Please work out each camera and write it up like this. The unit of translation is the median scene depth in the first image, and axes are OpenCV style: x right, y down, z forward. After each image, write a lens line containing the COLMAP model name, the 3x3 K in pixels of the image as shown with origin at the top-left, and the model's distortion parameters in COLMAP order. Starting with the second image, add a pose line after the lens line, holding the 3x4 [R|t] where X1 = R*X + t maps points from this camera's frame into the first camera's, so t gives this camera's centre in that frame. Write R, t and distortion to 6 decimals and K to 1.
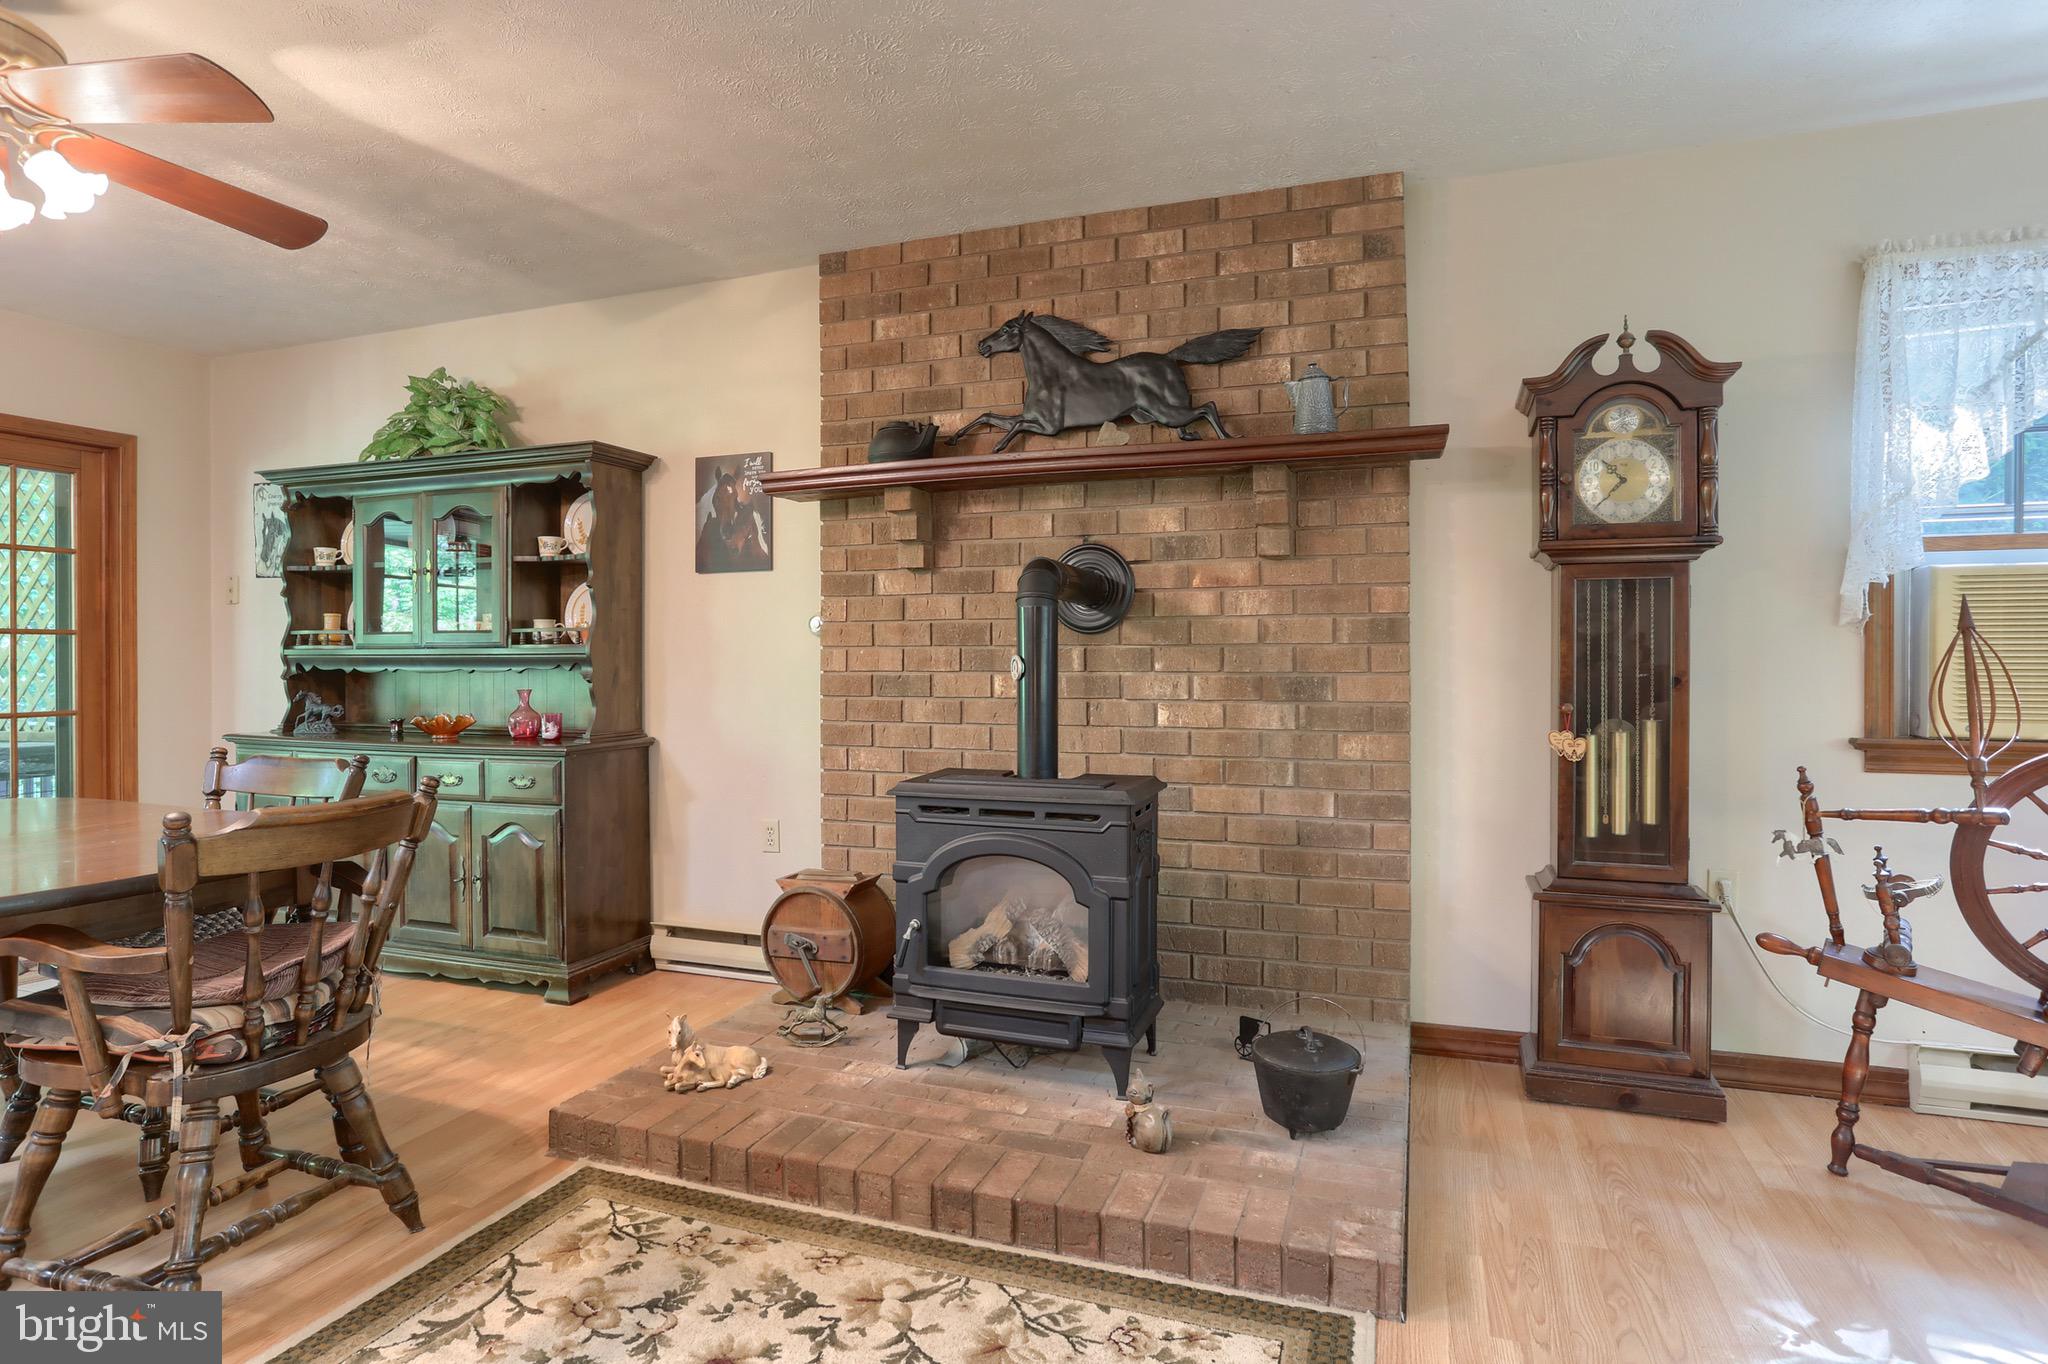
lens RADIAL K [[1067.2, 0, 1014.2], [0, 1067.2, 657.0], [0, 0, 1]] dist [-0.057751, 0.036706]
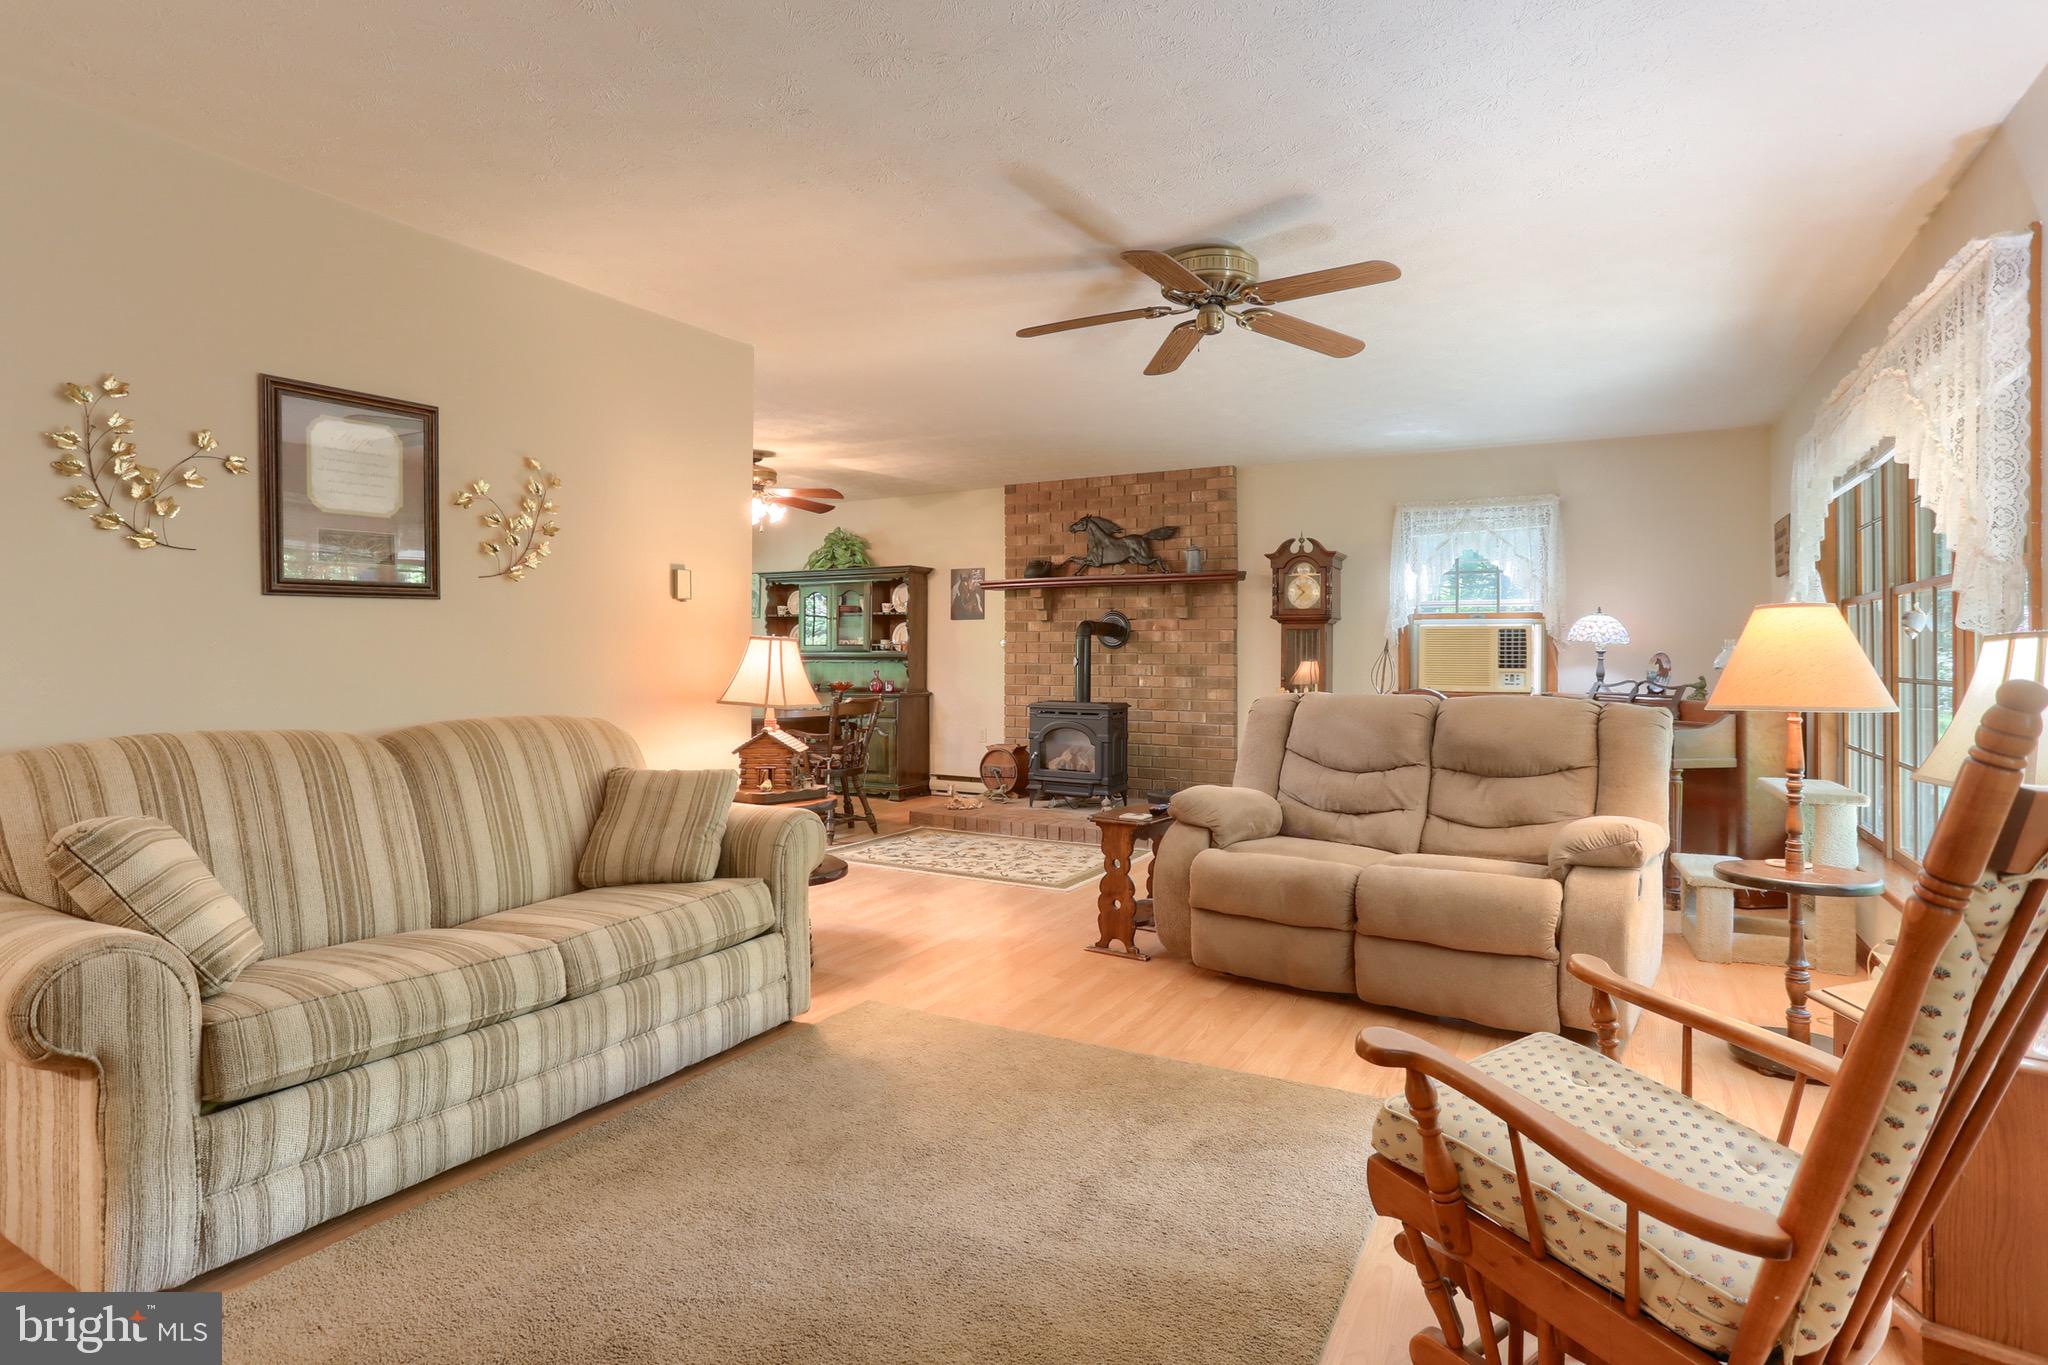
lens RADIAL K [[1018.3, 0, 1038.1], [0, 1018.3, 662.2], [0, 0, 1]] dist [-0.054998, 0.043097]
pose [[0.988630, 0.008274, -0.150139, 0.241898], [-0.007901, 0.999964, 0.003081, 0.003593], [0.150160, -0.001860, 0.988660, -1.278538]]
